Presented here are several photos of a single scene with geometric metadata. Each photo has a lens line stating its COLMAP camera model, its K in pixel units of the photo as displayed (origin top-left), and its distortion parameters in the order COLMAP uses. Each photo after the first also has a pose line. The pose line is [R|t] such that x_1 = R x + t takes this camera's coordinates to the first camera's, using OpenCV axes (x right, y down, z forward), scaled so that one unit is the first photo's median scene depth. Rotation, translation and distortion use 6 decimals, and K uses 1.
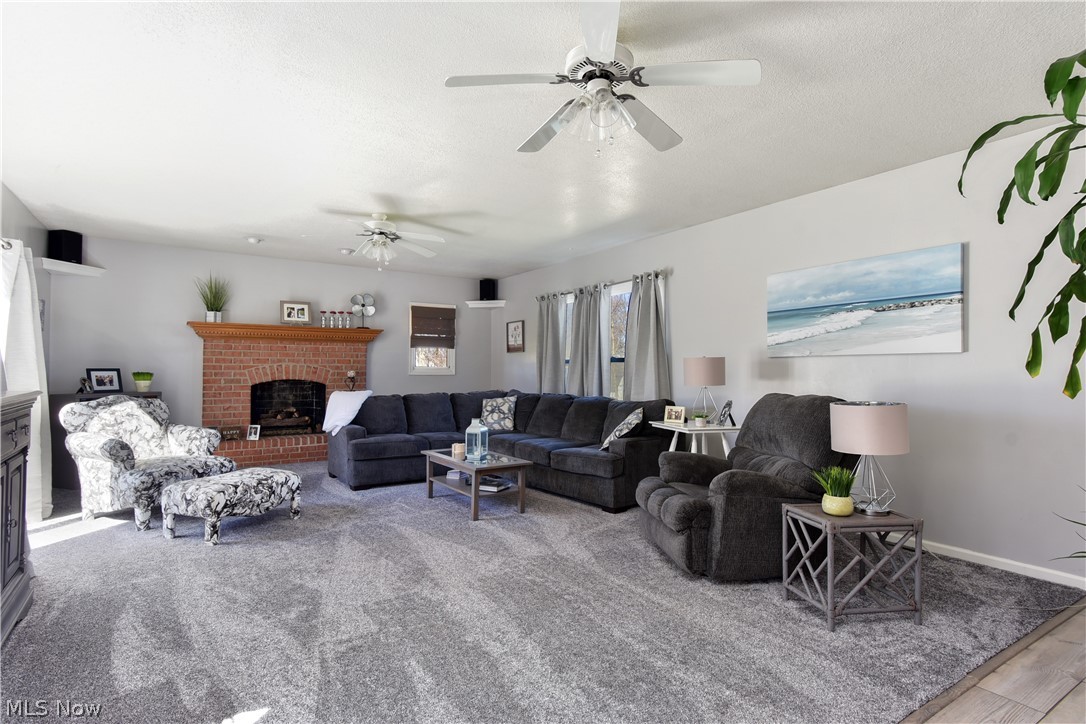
lens RADIAL K [[554.7, 0, 542.6], [0, 554.7, 369.3], [0, 0, 1]] dist [0.017159, 0.001088]
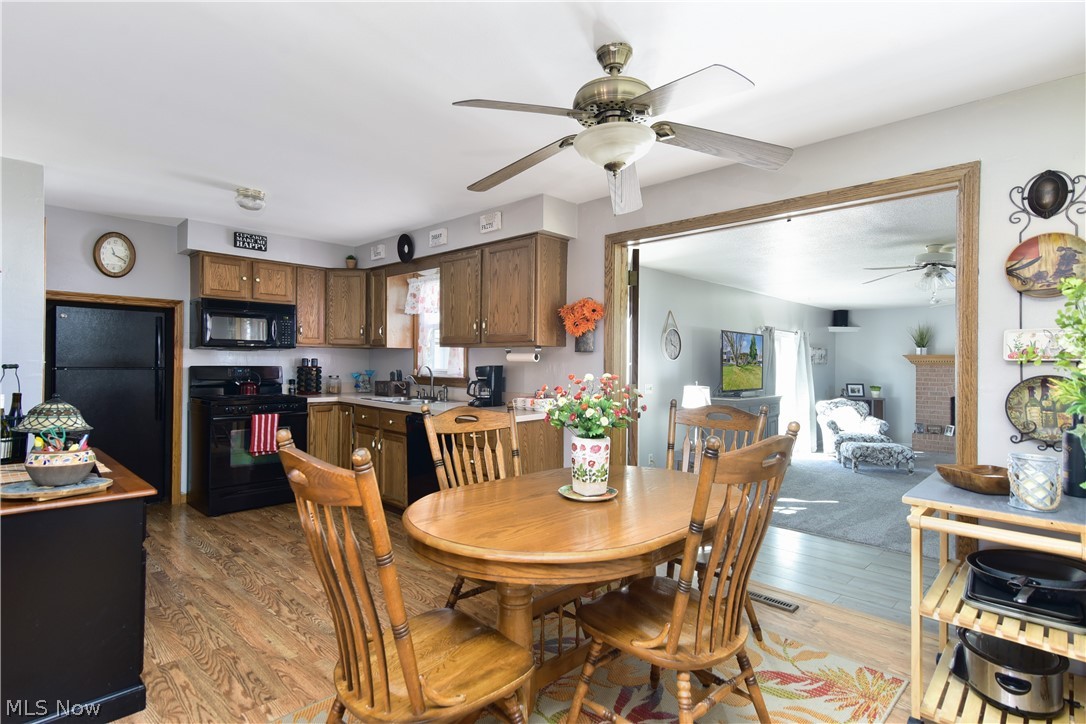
lens RADIAL K [[554.7, 0, 539.9], [0, 554.7, 361.4], [0, 0, 1]] dist [0.017159, 0.001088]
pose [[0.212033, -0.006734, -0.977239, 0.772373], [-0.009892, 0.999910, -0.009037, -0.046957], [0.977212, 0.011583, 0.211947, -0.387509]]
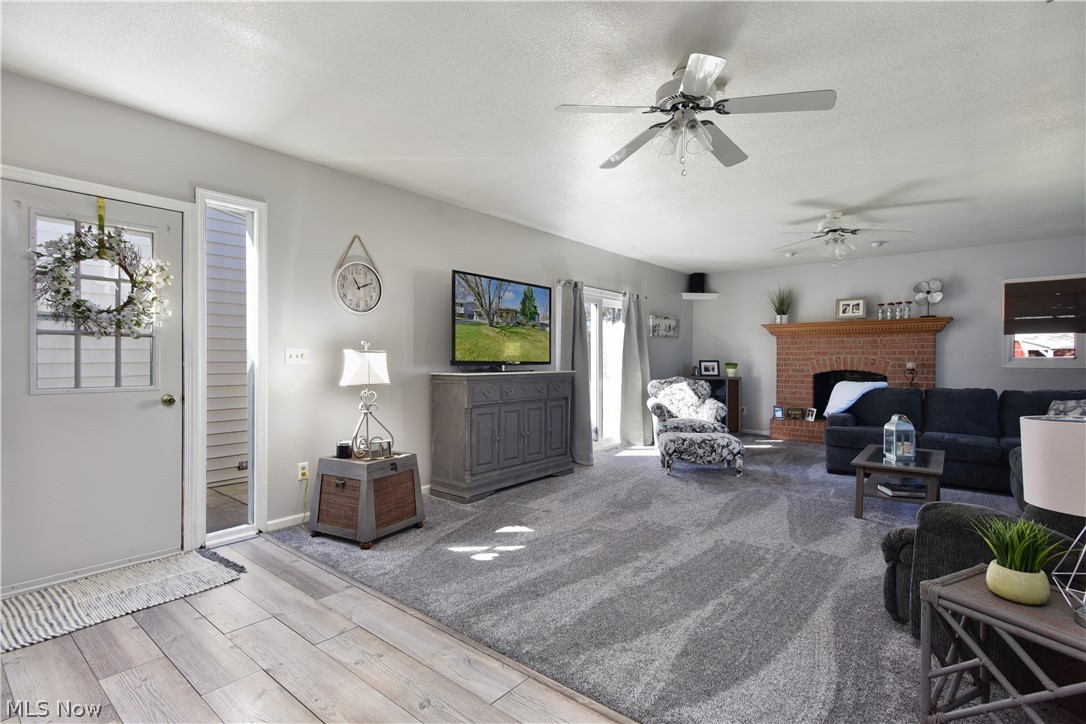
lens RADIAL K [[522.8, 0, 546.0], [0, 522.8, 367.5], [0, 0, 1]] dist [0.003570, 0.000903]
pose [[0.294221, 0.011470, -0.955669, 0.432053], [-0.001086, 0.999931, 0.011667, 0.002012], [0.955737, -0.002394, 0.294213, 0.163914]]
